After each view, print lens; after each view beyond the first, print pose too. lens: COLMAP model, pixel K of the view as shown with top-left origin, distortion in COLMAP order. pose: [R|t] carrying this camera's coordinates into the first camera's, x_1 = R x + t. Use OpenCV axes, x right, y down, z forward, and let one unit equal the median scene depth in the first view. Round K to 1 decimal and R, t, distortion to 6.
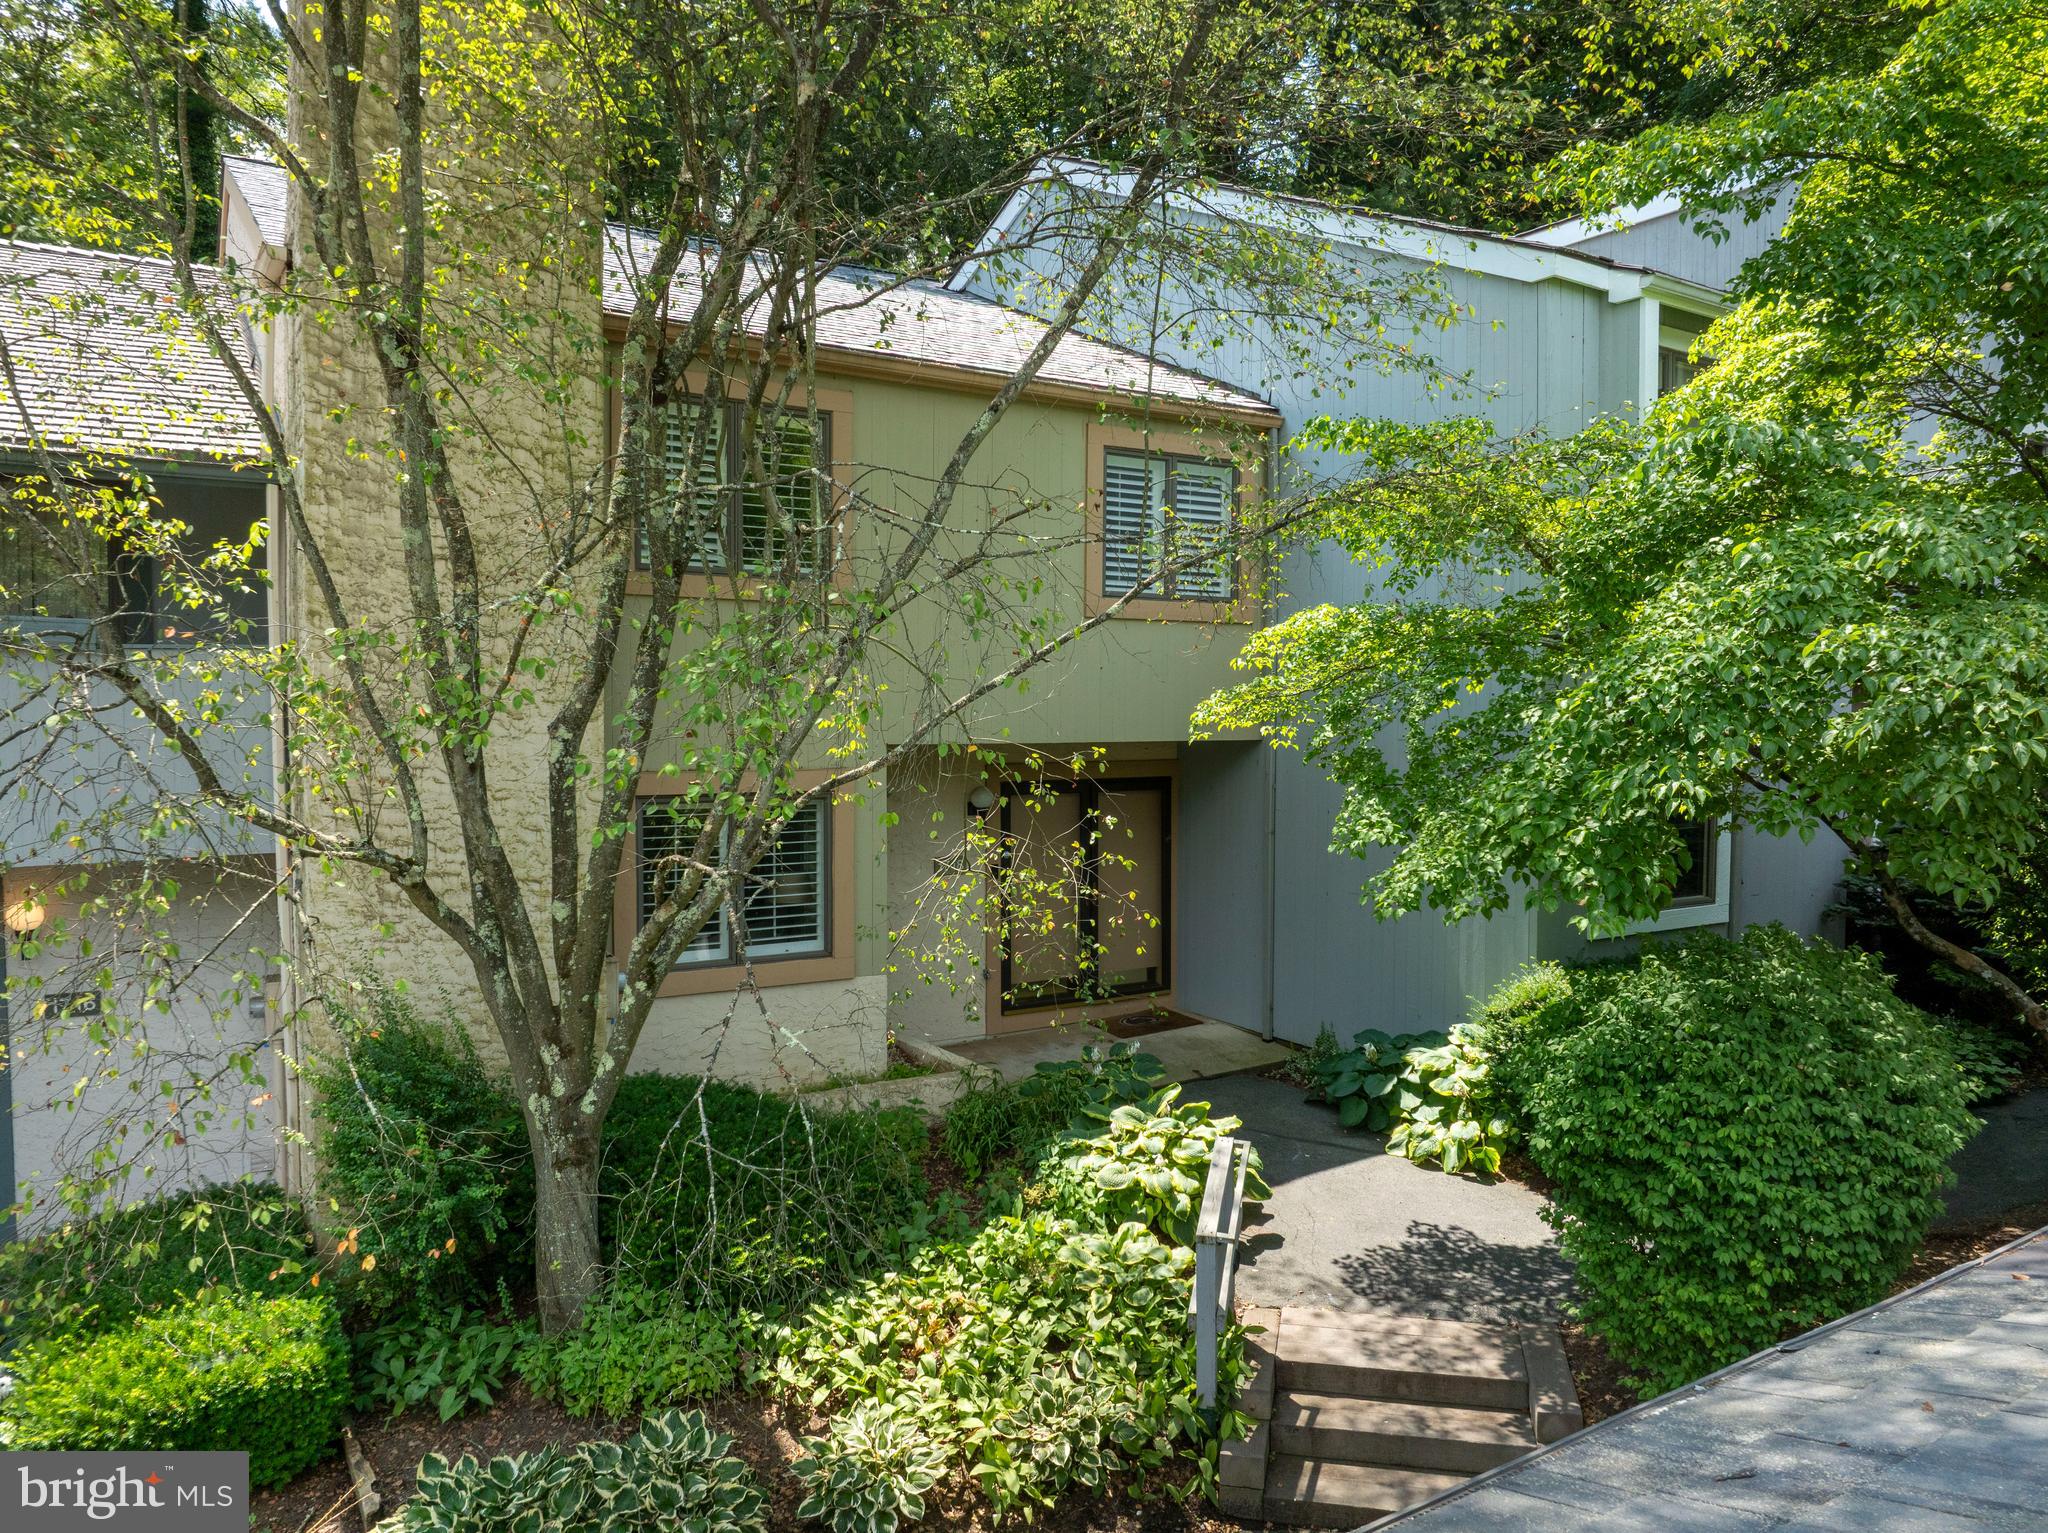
lens RADIAL K [[1443.3, 0, 1024.4], [0, 1443.3, 762.6], [0, 0, 1]] dist [-0.038494, -0.000989]
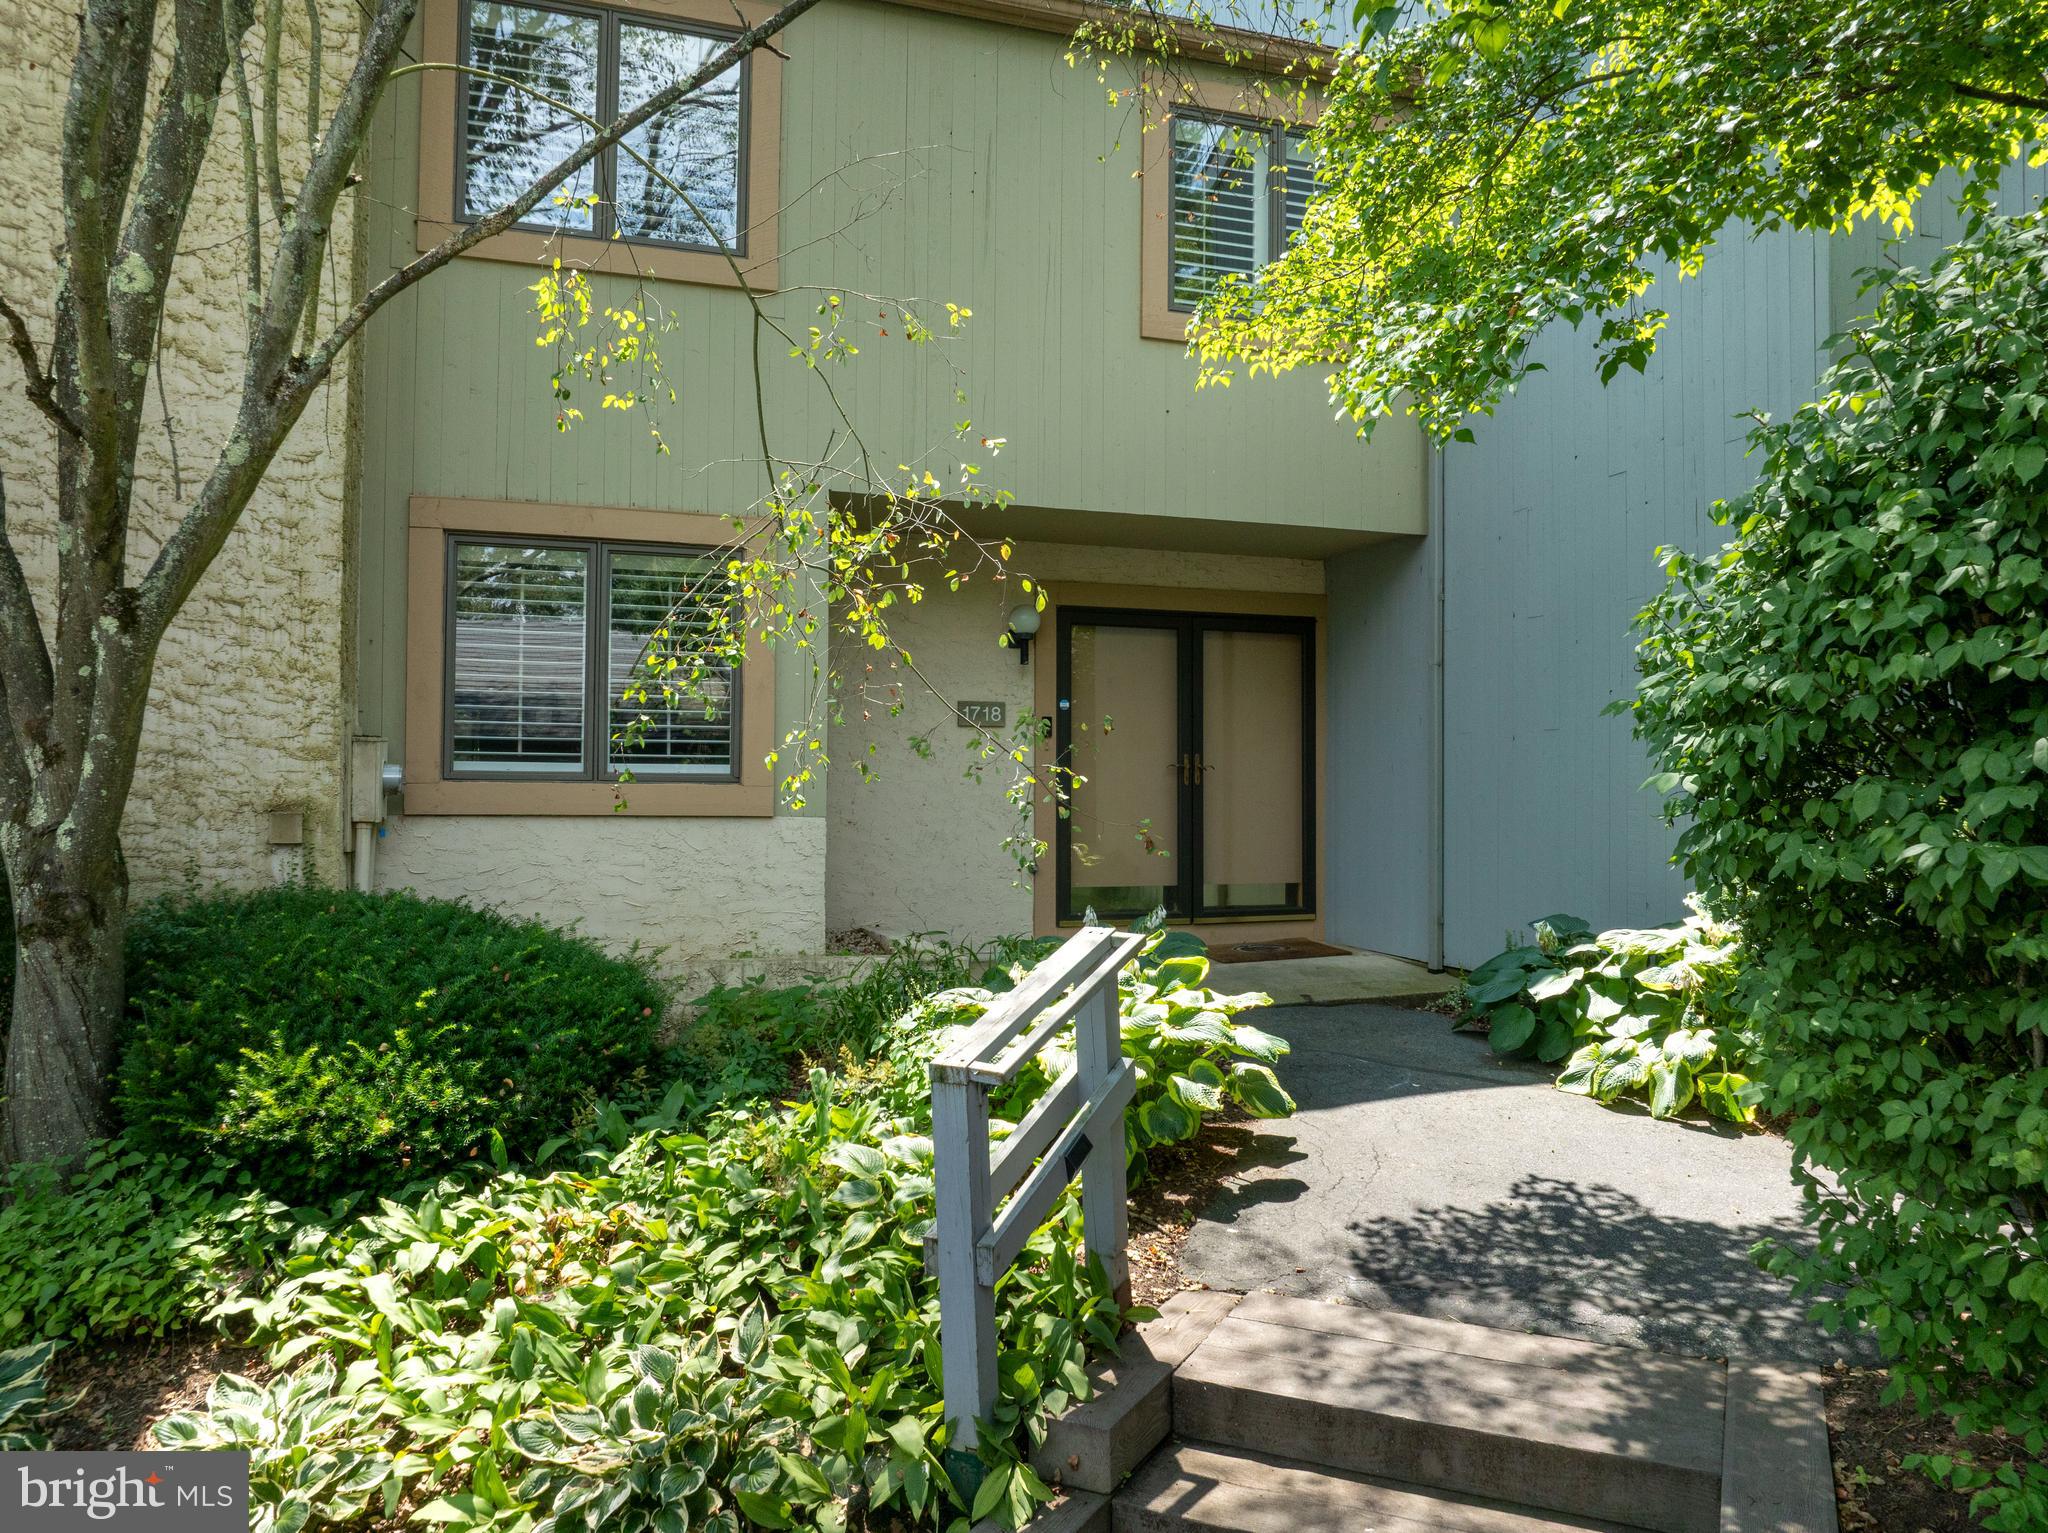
lens RADIAL K [[1443.3, 0, 1027.5], [0, 1443.3, 767.9], [0, 0, 1]] dist [-0.038494, -0.000989]
pose [[0.973433, 0.000164, -0.228970, 0.200091], [-0.012554, 0.998534, -0.052655, 0.198563], [0.228626, 0.054131, 0.972008, 0.422977]]
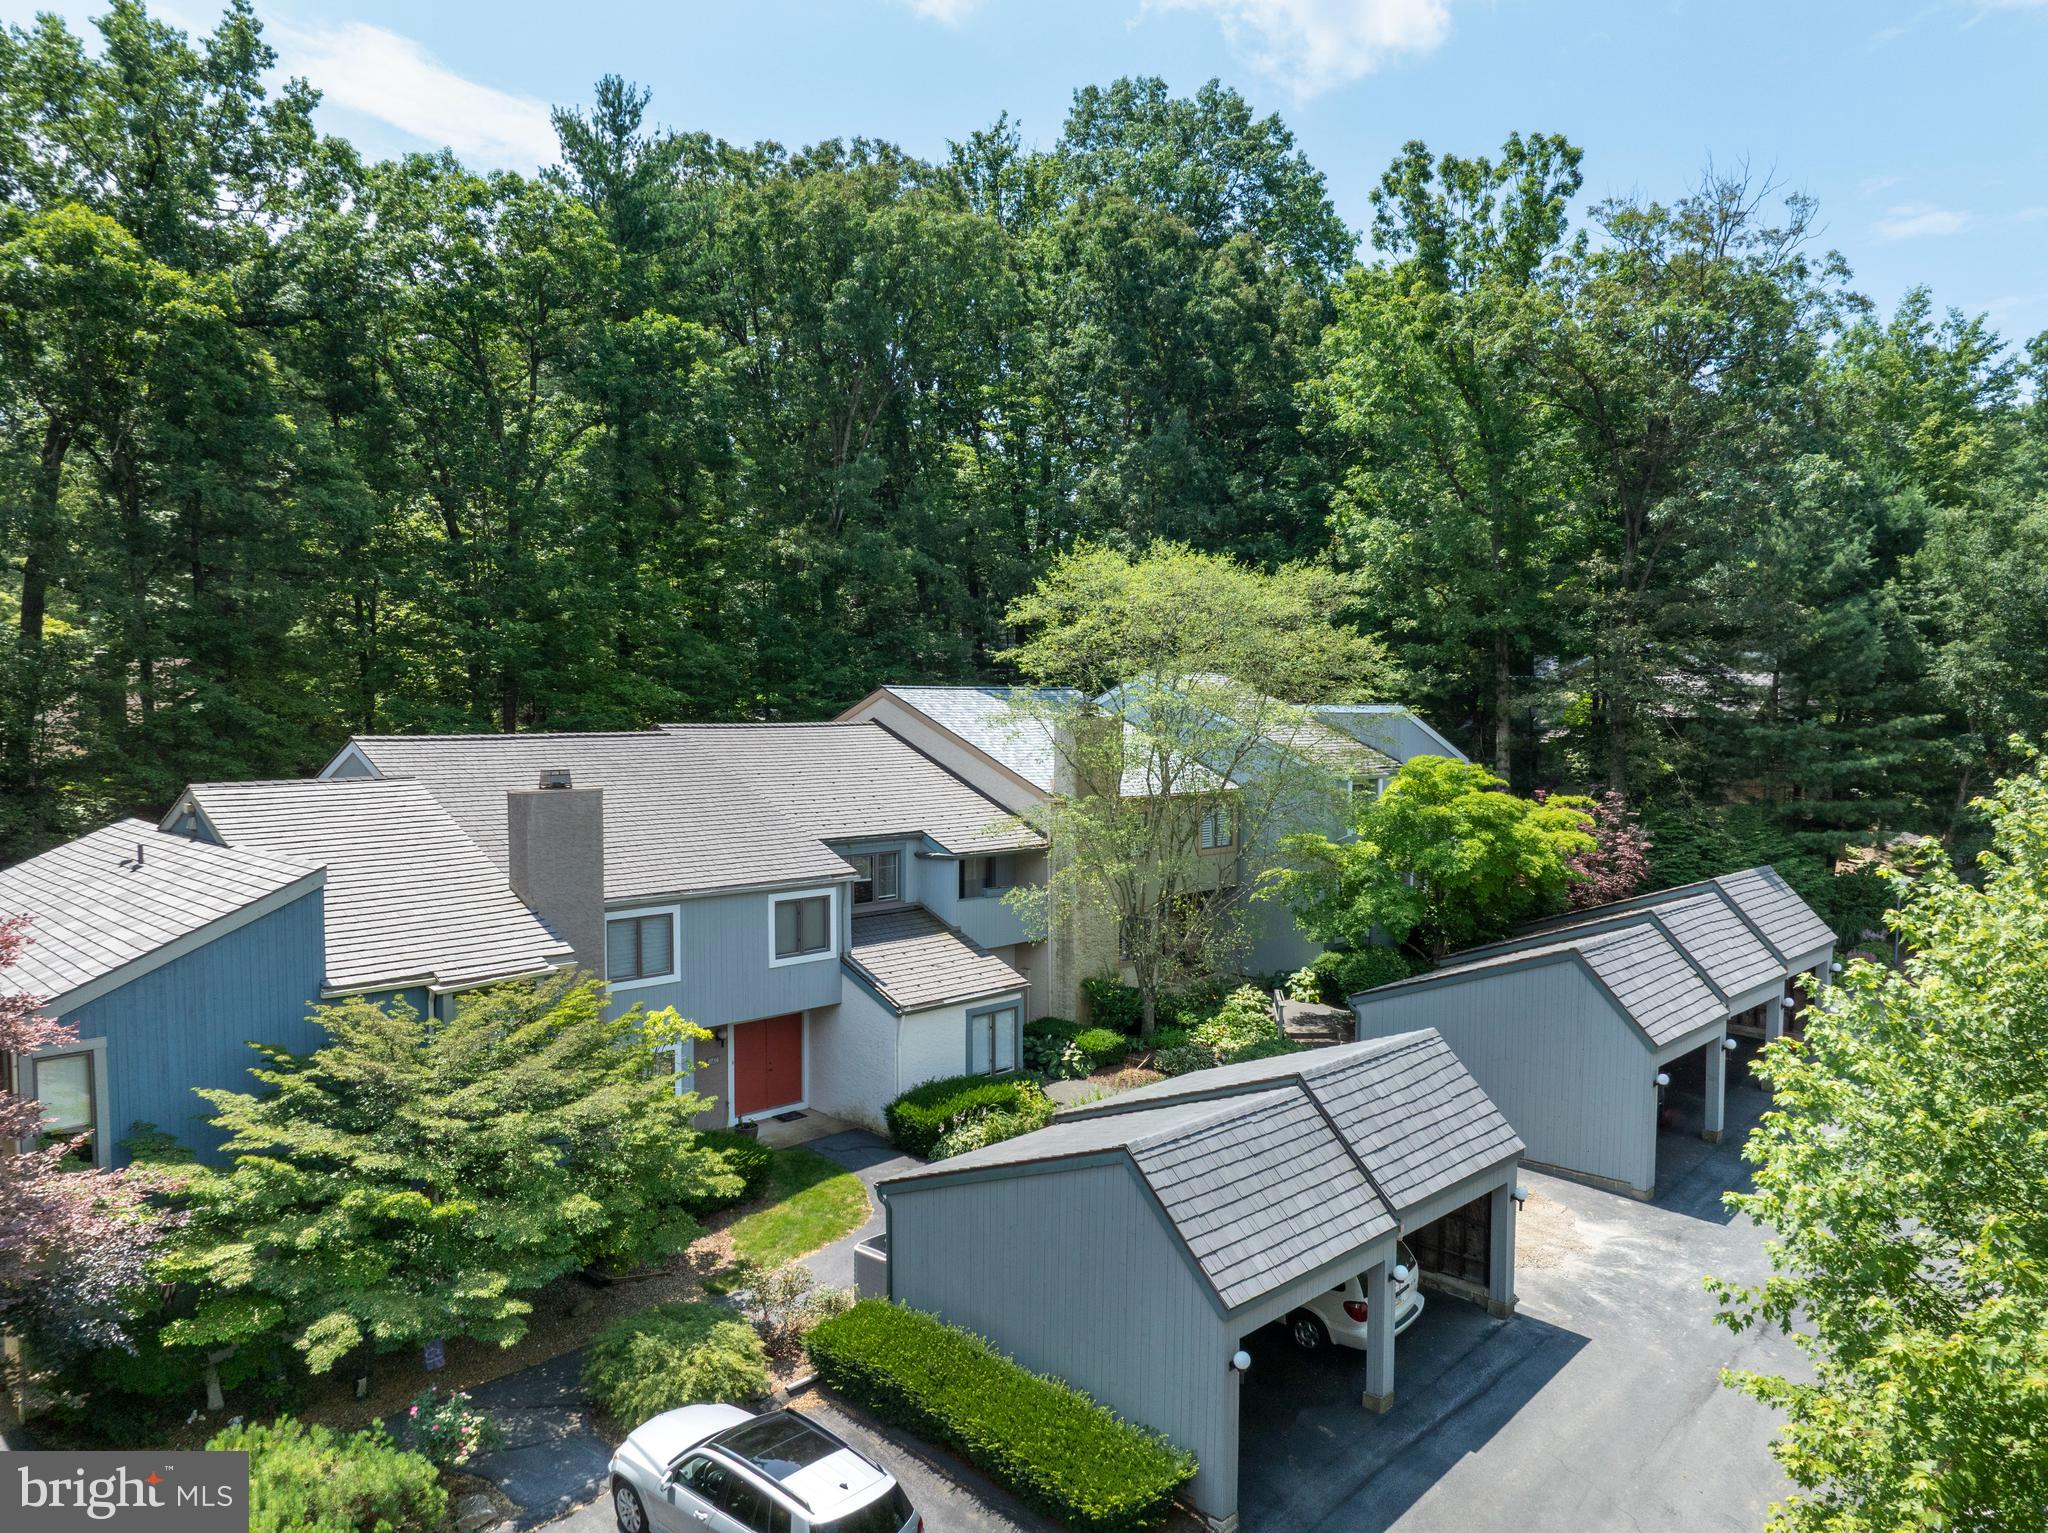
lens RADIAL K [[1443.3, 0, 1018.5], [0, 1443.3, 769.6], [0, 0, 1]] dist [-0.038494, -0.000989]
pose [[0.973170, -0.012648, 0.229738, -1.592954], [0.009225, 0.999830, 0.015966, -0.501201], [-0.229901, -0.013418, 0.973122, -3.100361]]
